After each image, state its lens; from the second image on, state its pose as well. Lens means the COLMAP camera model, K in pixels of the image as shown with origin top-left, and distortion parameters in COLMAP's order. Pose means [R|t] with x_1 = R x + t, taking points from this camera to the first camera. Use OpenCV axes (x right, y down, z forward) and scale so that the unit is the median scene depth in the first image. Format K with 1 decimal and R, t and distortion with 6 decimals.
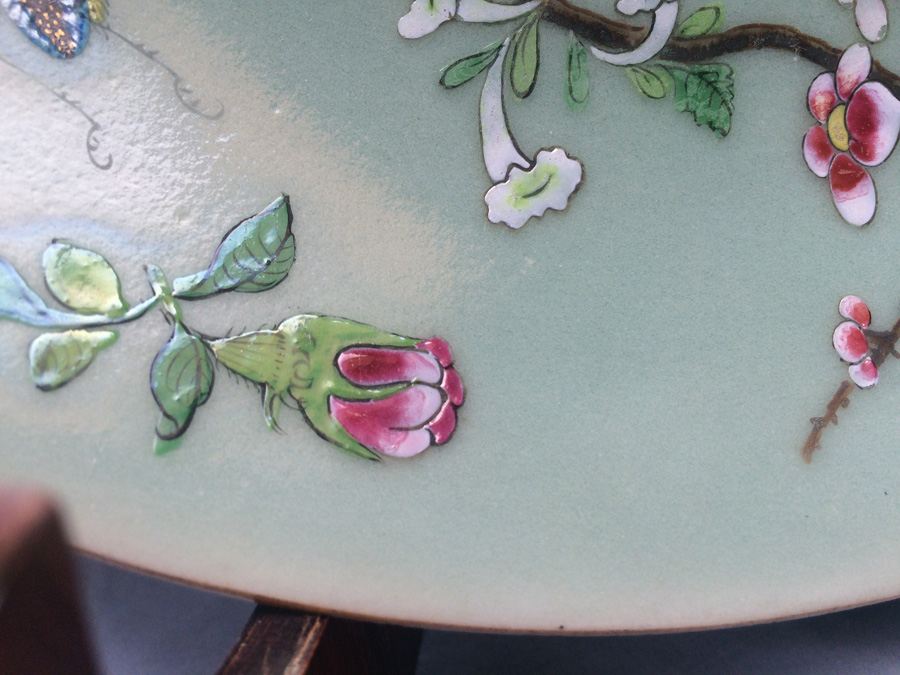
lens RADIAL K [[765.7, 0, 445.0], [0, 765.7, 336.8], [0, 0, 1]] dist [0.043142, -0.090911]
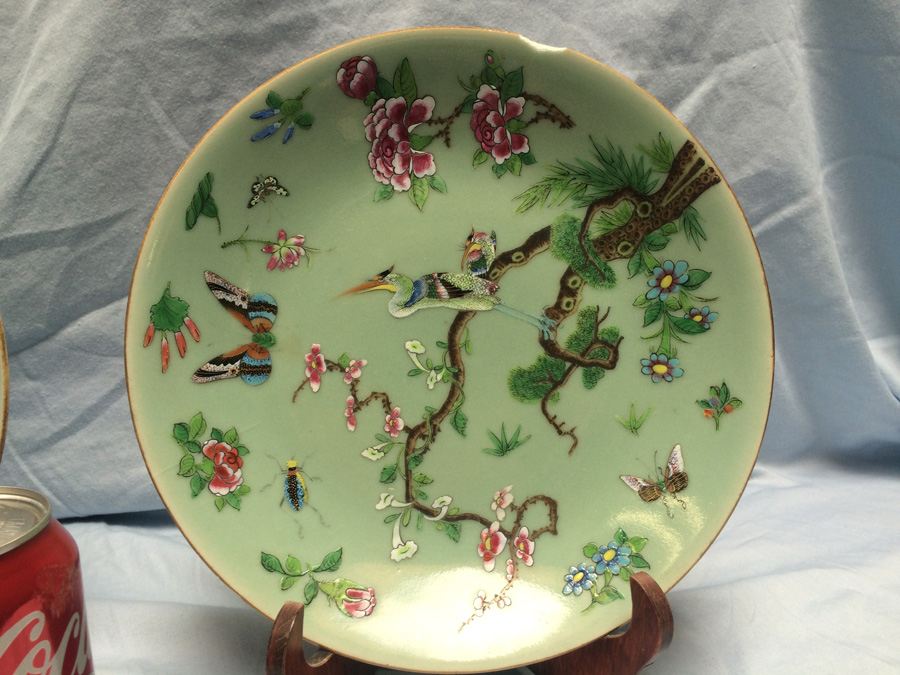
lens RADIAL K [[759.5, 0, 446.9], [0, 759.5, 341.1], [0, 0, 1]] dist [0.046392, -0.006292]
pose [[0.990116, 0.097168, -0.101133, 0.600087], [-0.122918, 0.948443, -0.292141, -0.098383], [0.067532, 0.301685, 0.951013, -2.901280]]
